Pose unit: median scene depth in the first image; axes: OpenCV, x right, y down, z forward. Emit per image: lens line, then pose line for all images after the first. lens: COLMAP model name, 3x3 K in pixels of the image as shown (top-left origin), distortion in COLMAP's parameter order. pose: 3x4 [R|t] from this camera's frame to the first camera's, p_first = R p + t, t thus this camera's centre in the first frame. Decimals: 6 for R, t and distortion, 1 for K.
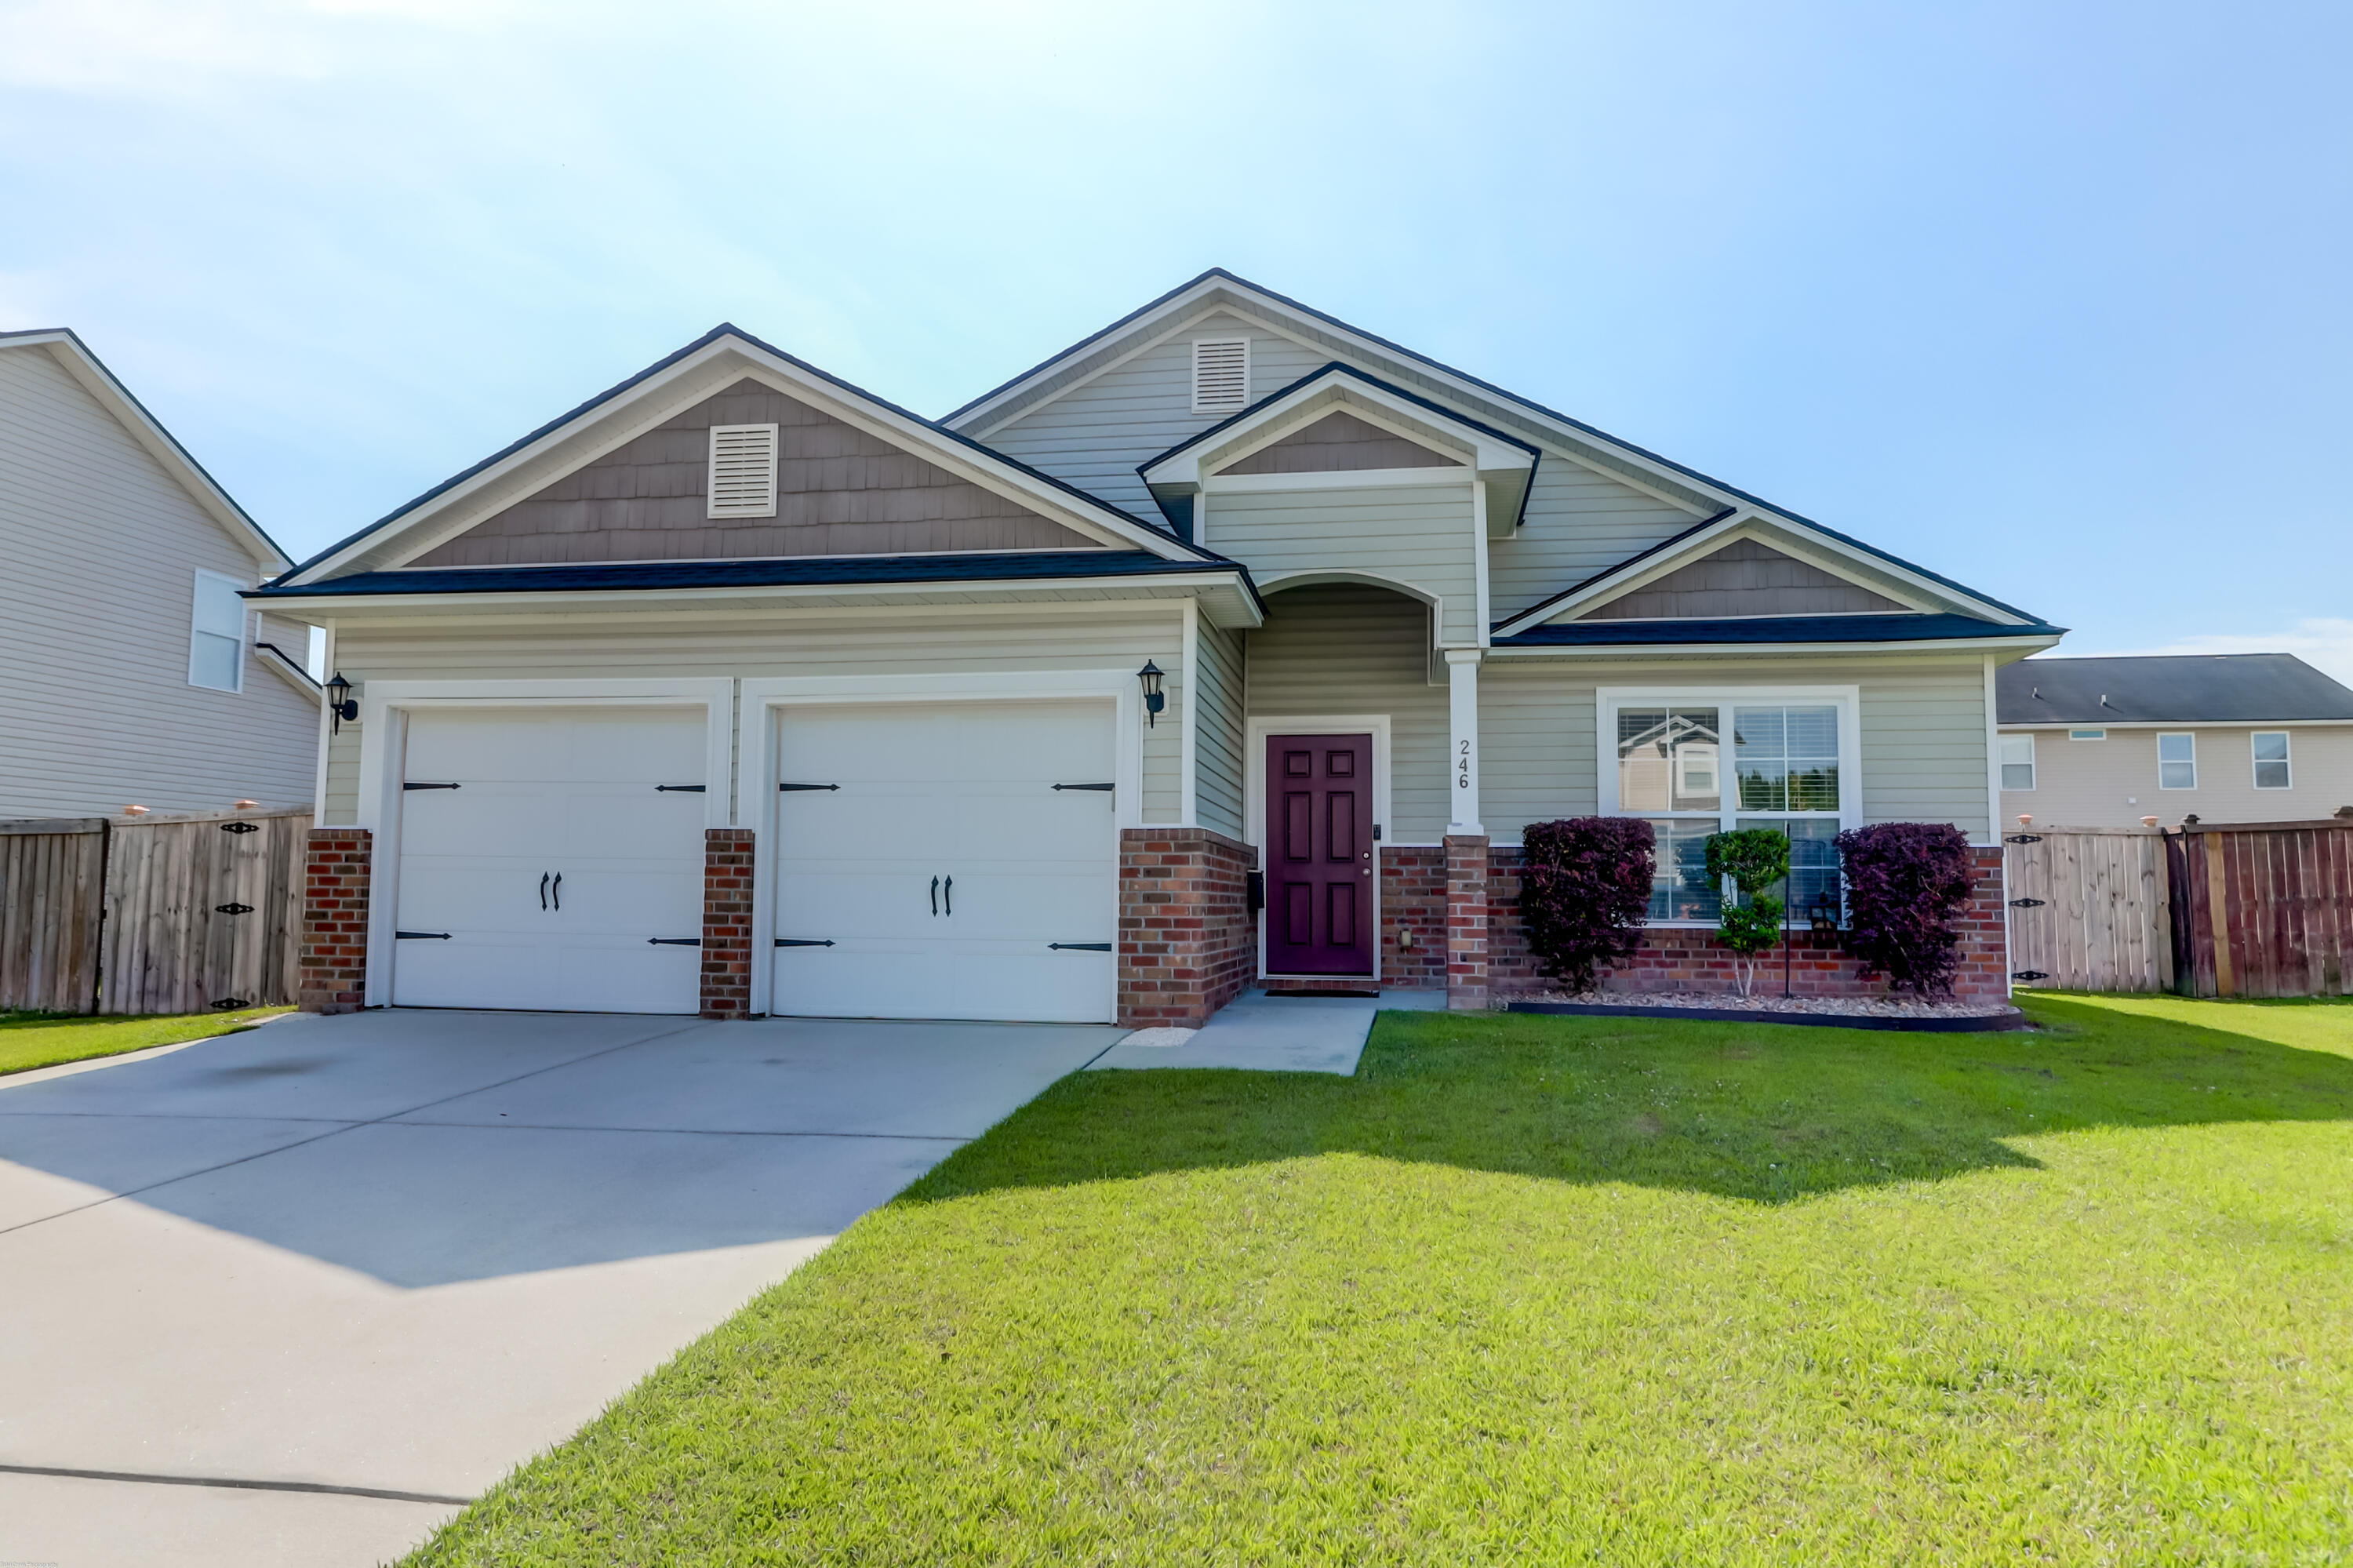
lens RADIAL K [[1496.4, 0, 1181.0], [0, 1496.4, 788.0], [0, 0, 1]] dist [-0.000014, 0.002701]
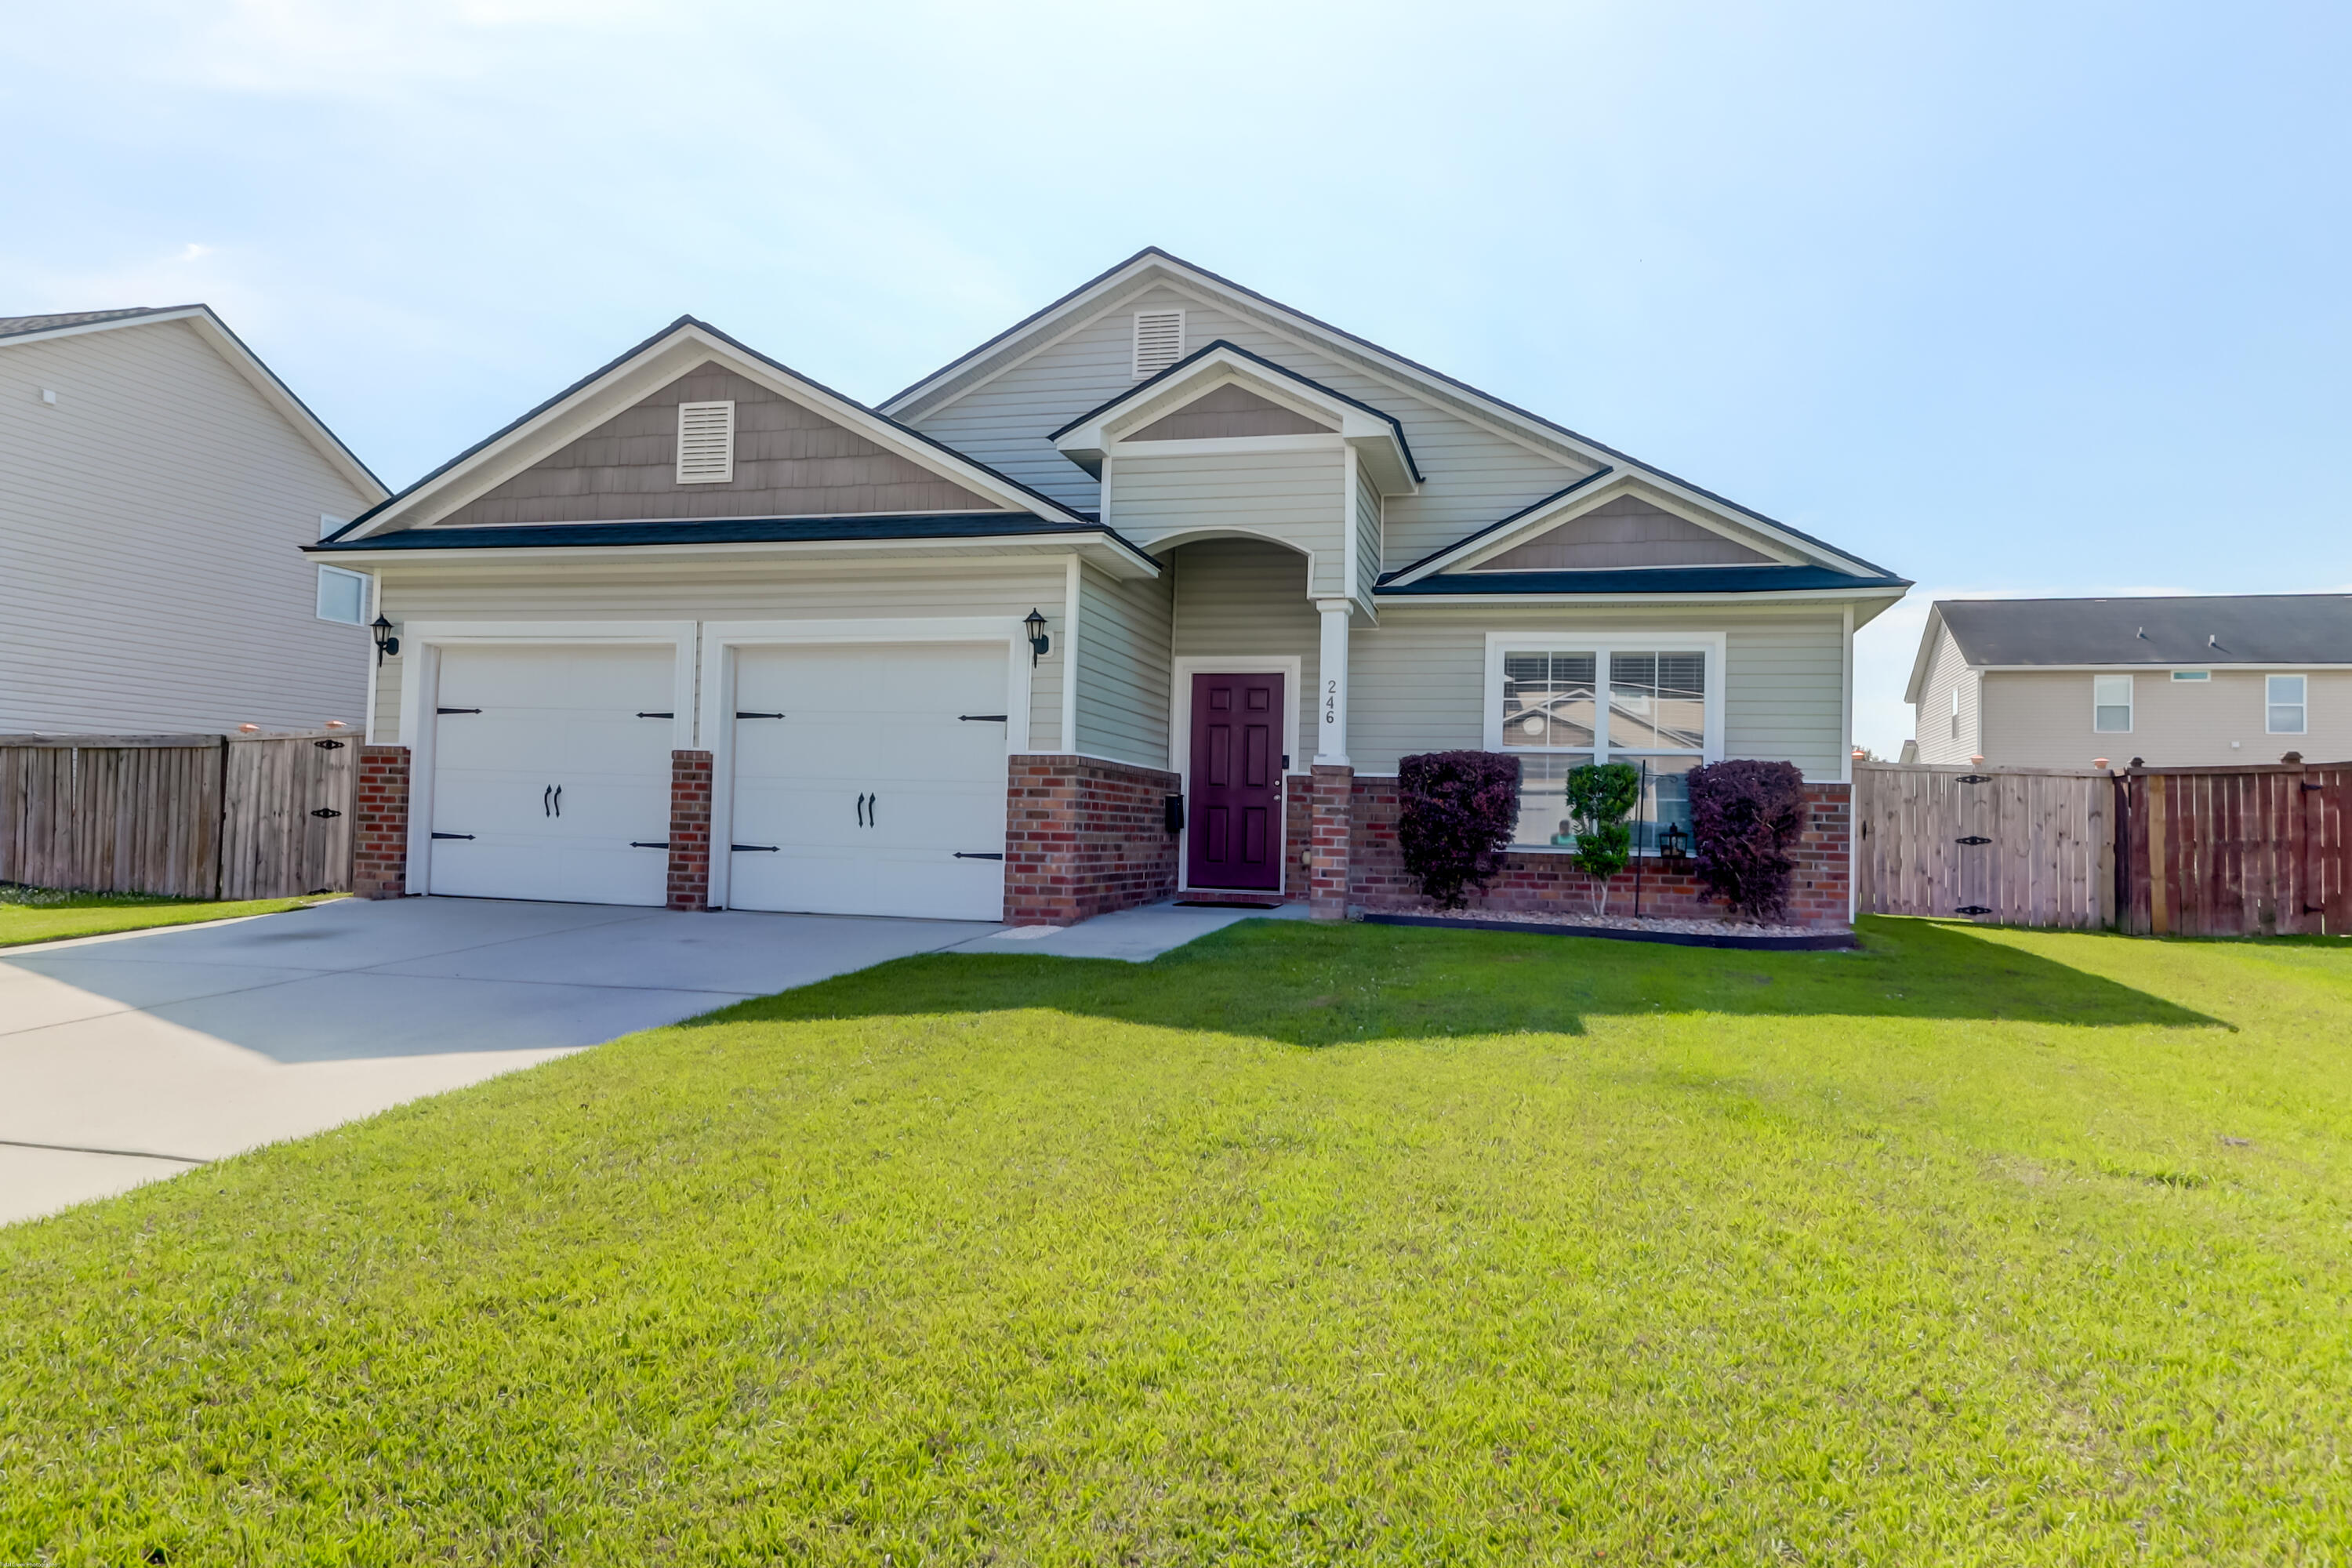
lens RADIAL K [[1495.7, 0, 1182.4], [0, 1495.7, 792.0], [0, 0, 1]] dist [-0.000014, 0.002701]
pose [[0.995277, 0.016449, -0.095668, 0.184466], [-0.011790, 0.998726, 0.049062, -0.002088], [0.096353, -0.047703, 0.994203, -0.127045]]
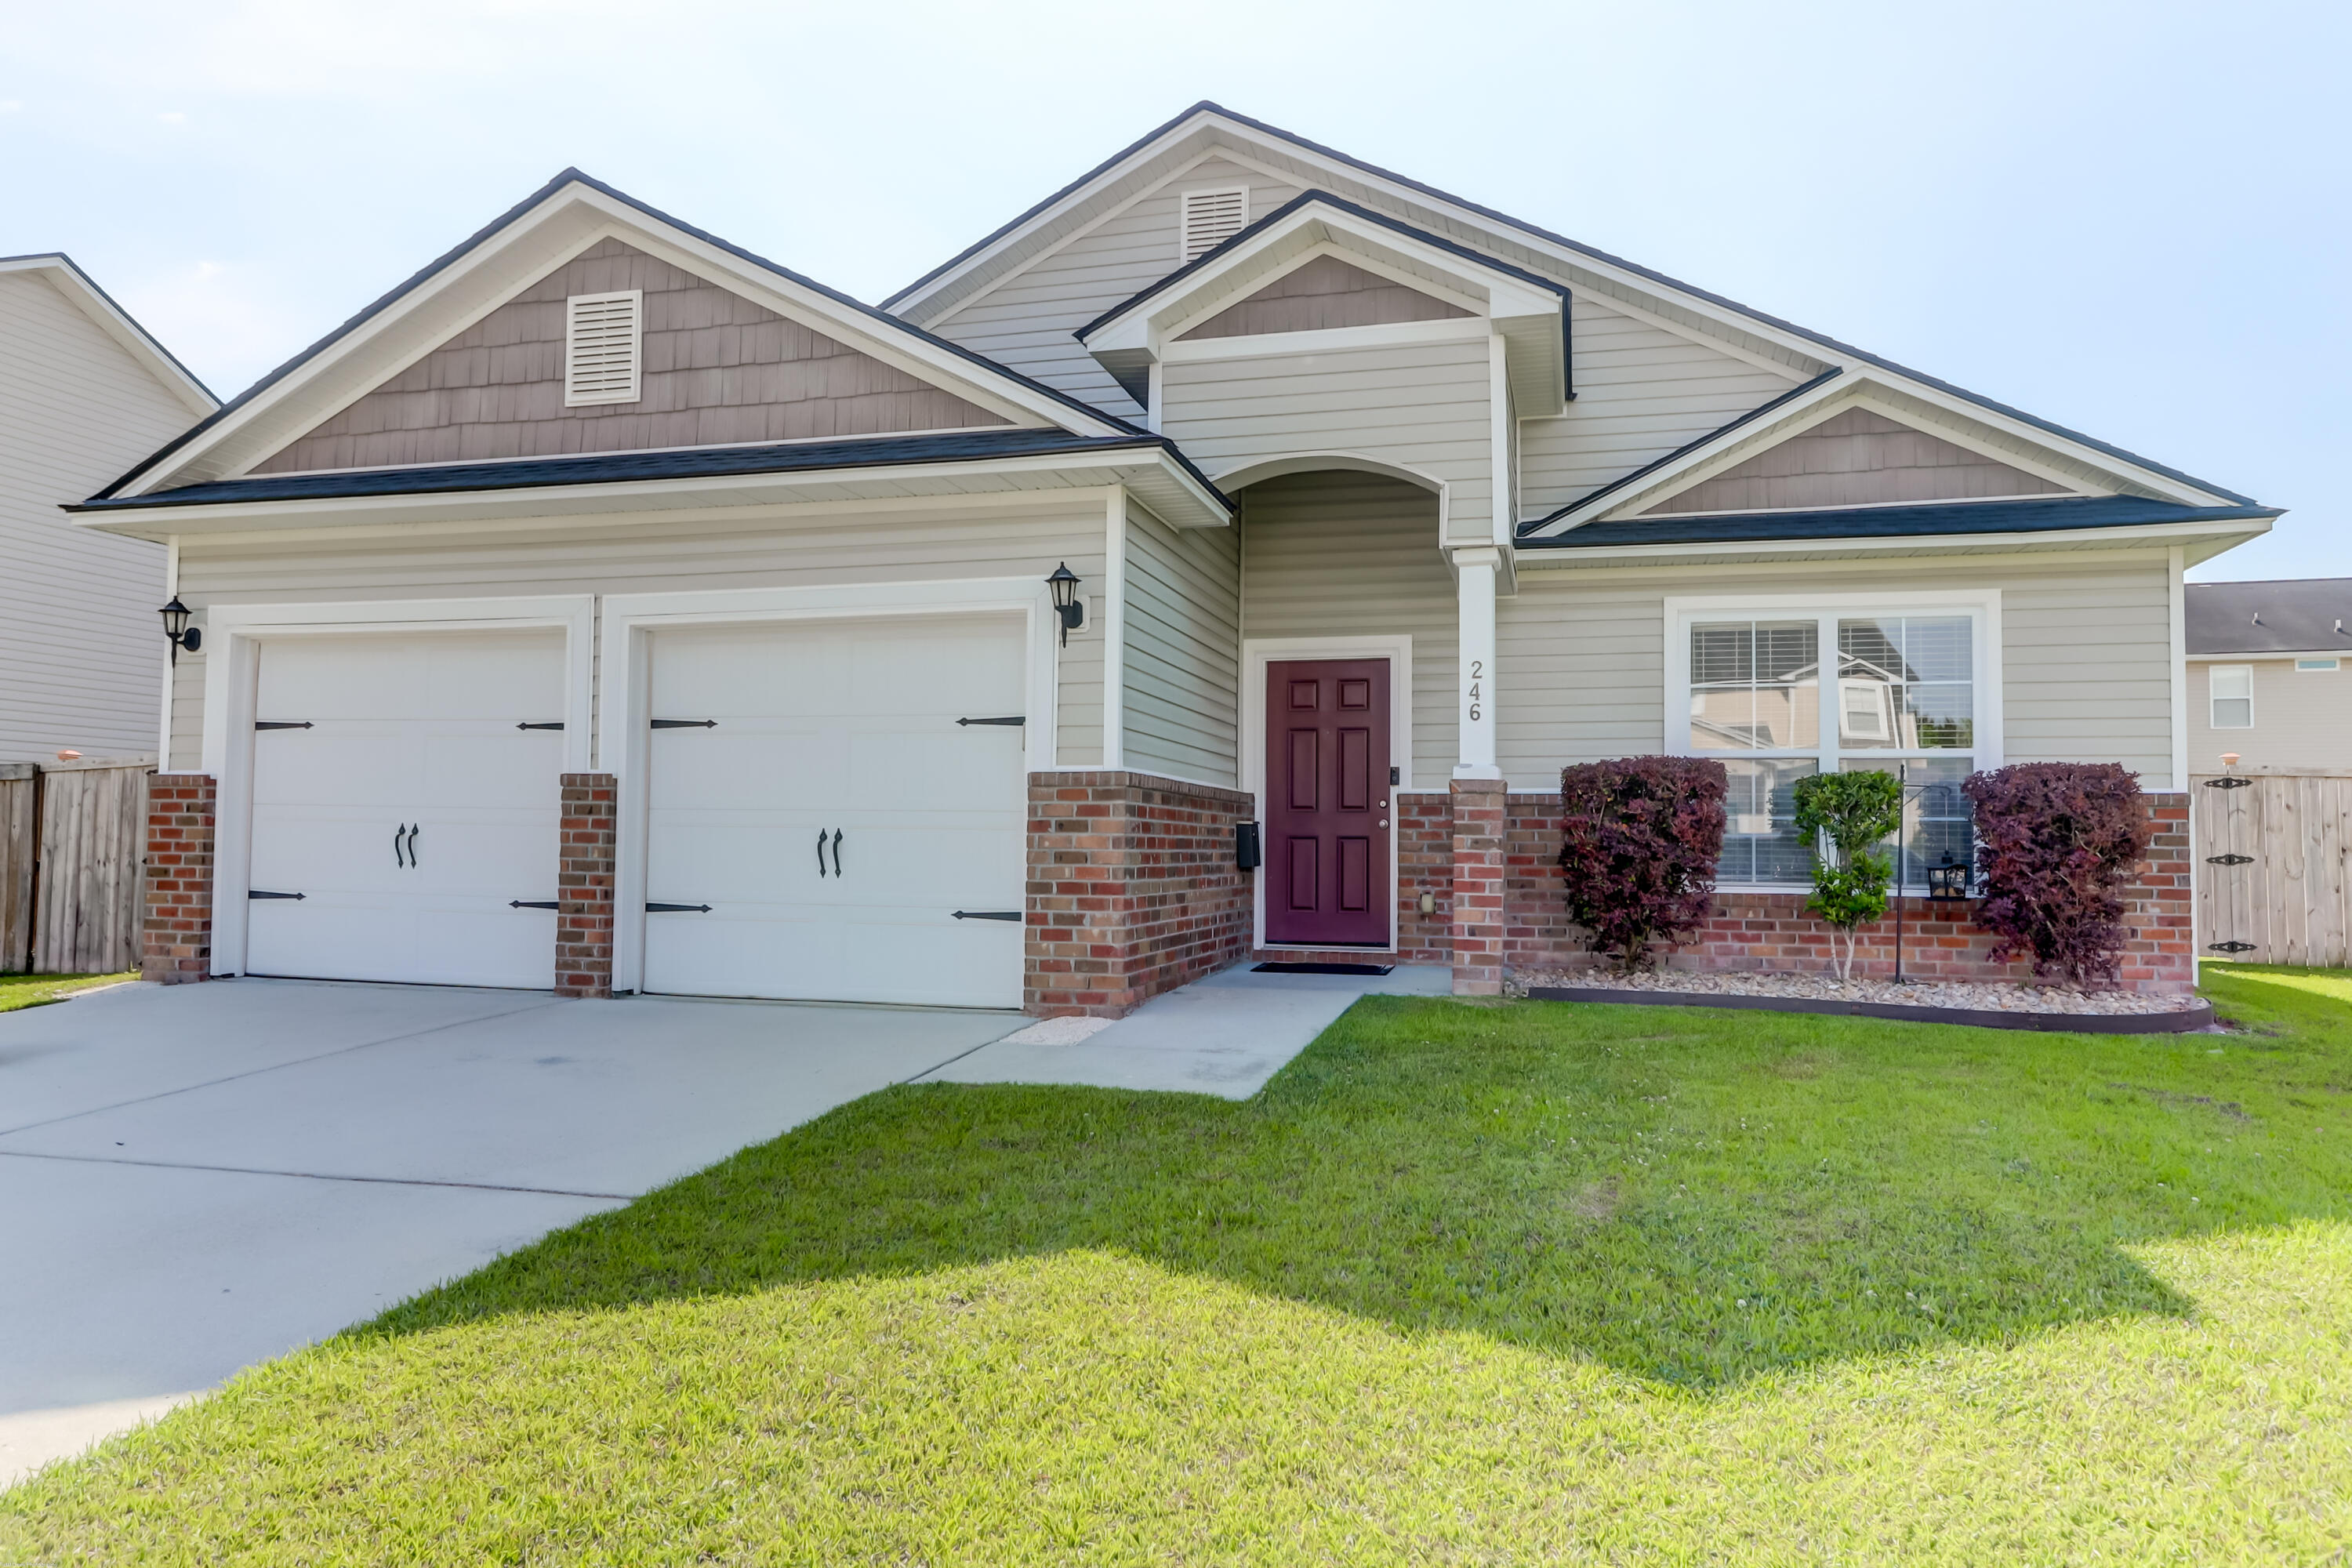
lens RADIAL K [[1495.7, 0, 1185.1], [0, 1495.7, 786.8], [0, 0, 1]] dist [-0.000014, 0.002701]
pose [[0.994654, -0.001266, -0.103259, 0.115367], [0.004965, 0.999355, 0.035570, 0.006120], [0.103148, -0.035893, 0.994018, 0.180937]]
